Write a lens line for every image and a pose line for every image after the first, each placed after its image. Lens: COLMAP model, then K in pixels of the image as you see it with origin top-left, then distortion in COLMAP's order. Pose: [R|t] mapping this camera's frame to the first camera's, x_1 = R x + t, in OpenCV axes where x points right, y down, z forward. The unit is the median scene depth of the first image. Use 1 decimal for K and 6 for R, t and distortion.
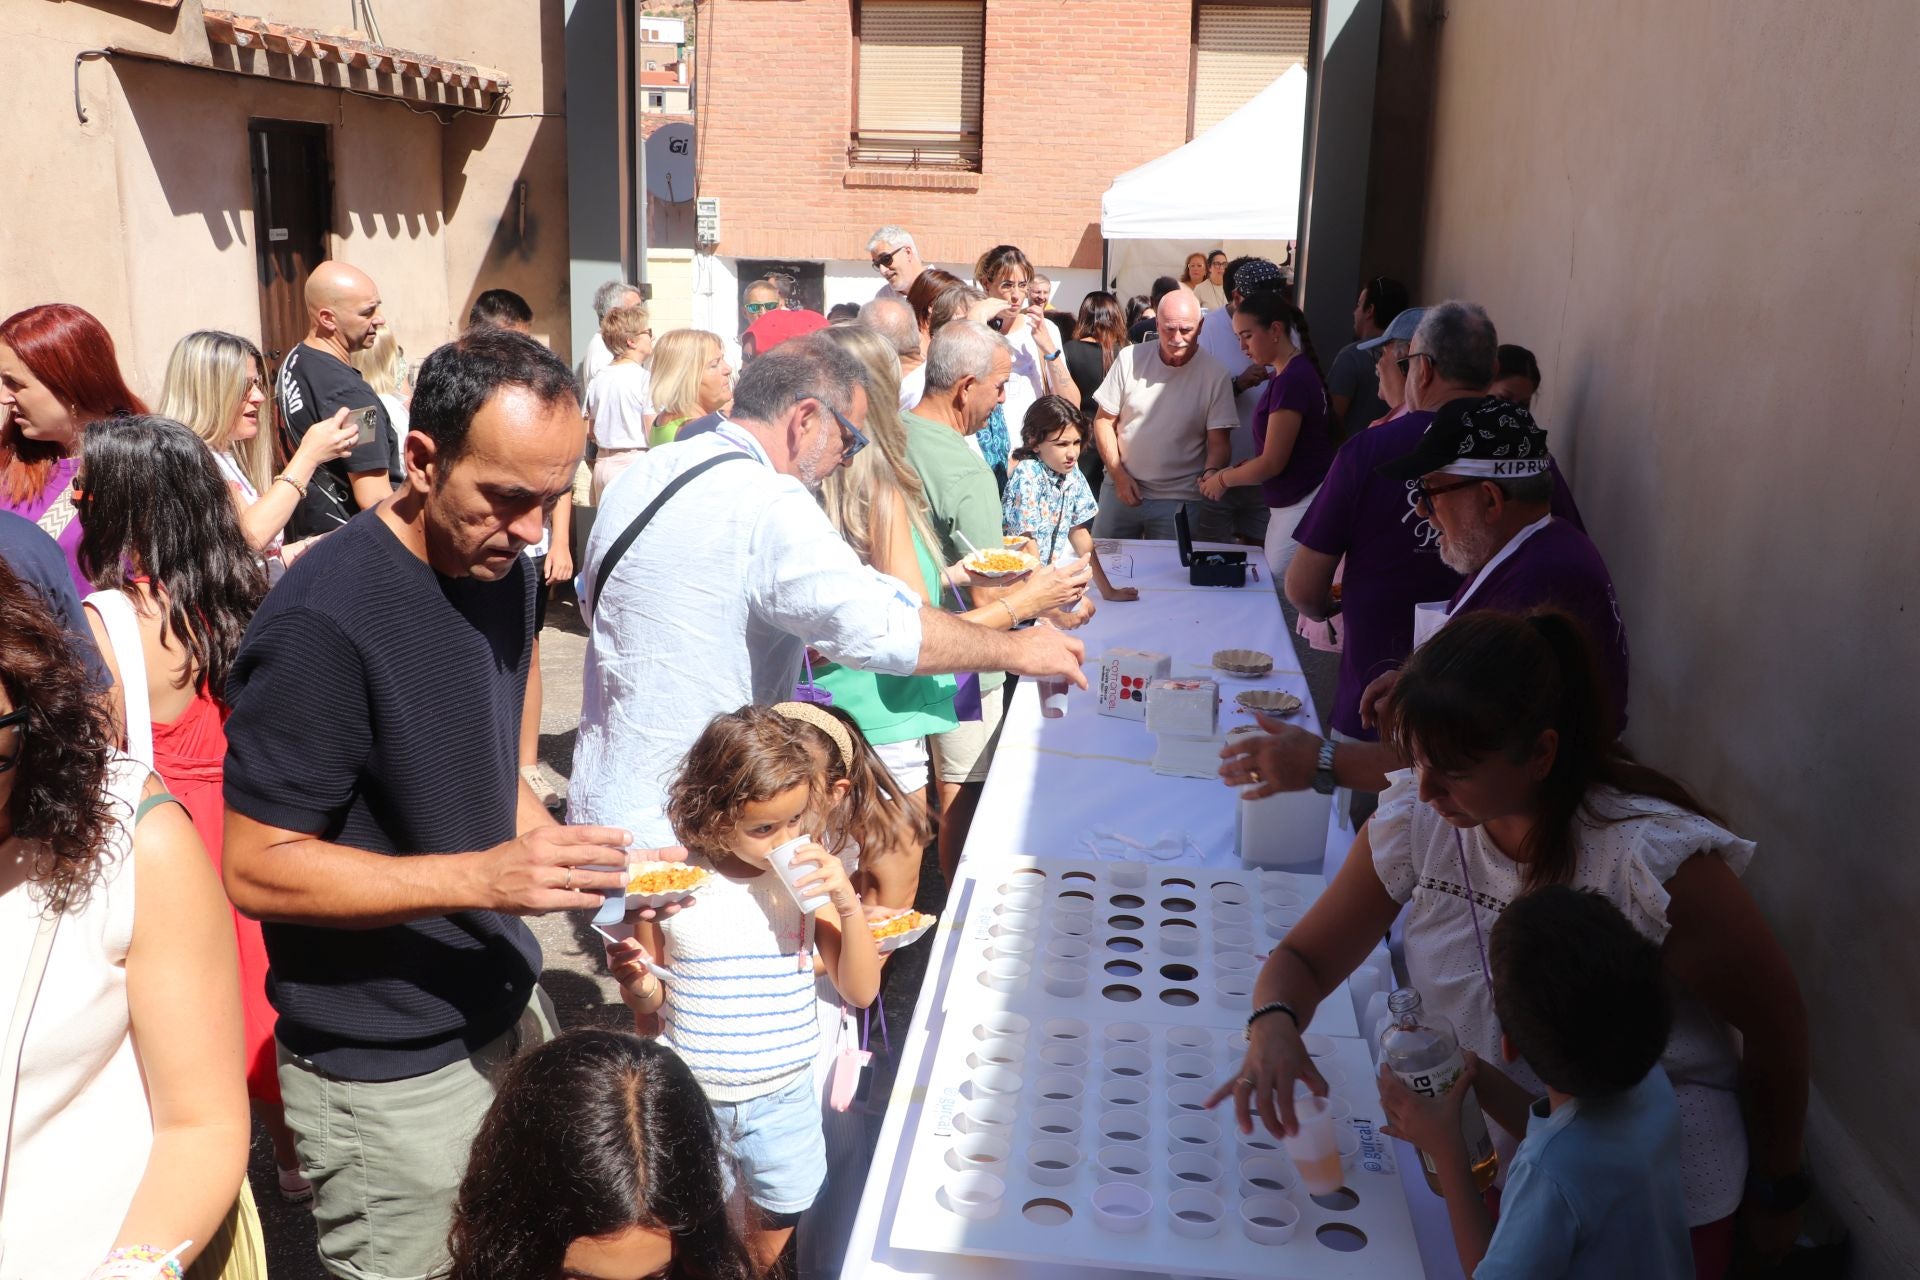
lens RADIAL K [[2051.0, 0, 960.0], [0, 2051.0, 640.0], [0, 0, 1]] dist [0.012595, 0.039227]
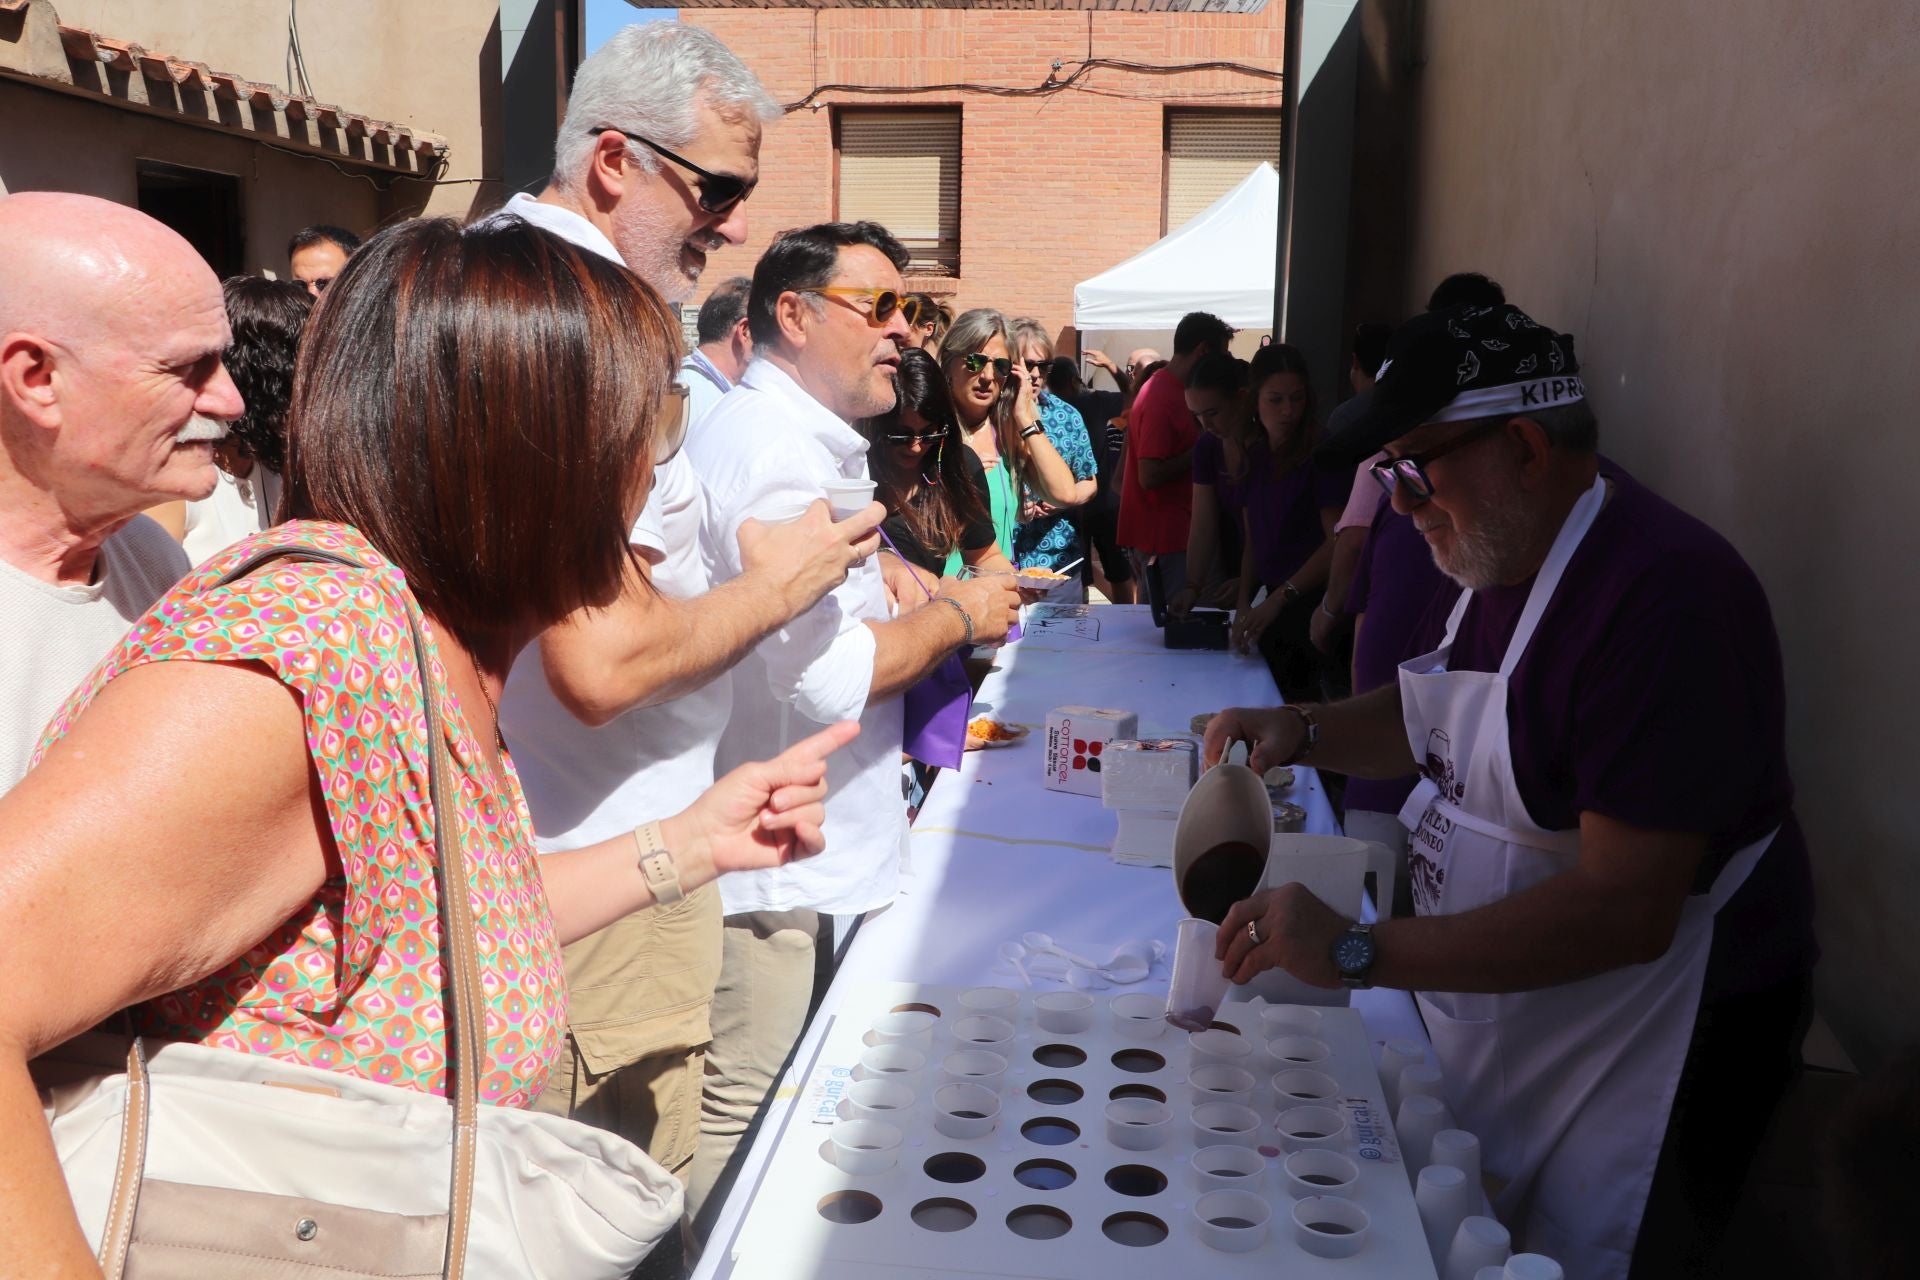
lens RADIAL K [[1790.1, 0, 960.0], [0, 1790.1, 640.0], [0, 0, 1]] dist [-0.070821, 0.021524]
pose [[0.999935, -0.007512, -0.008551, 0.017170], [0.006930, 0.997779, -0.066250, 0.010188], [0.009030, 0.066187, 0.997766, 0.131476]]
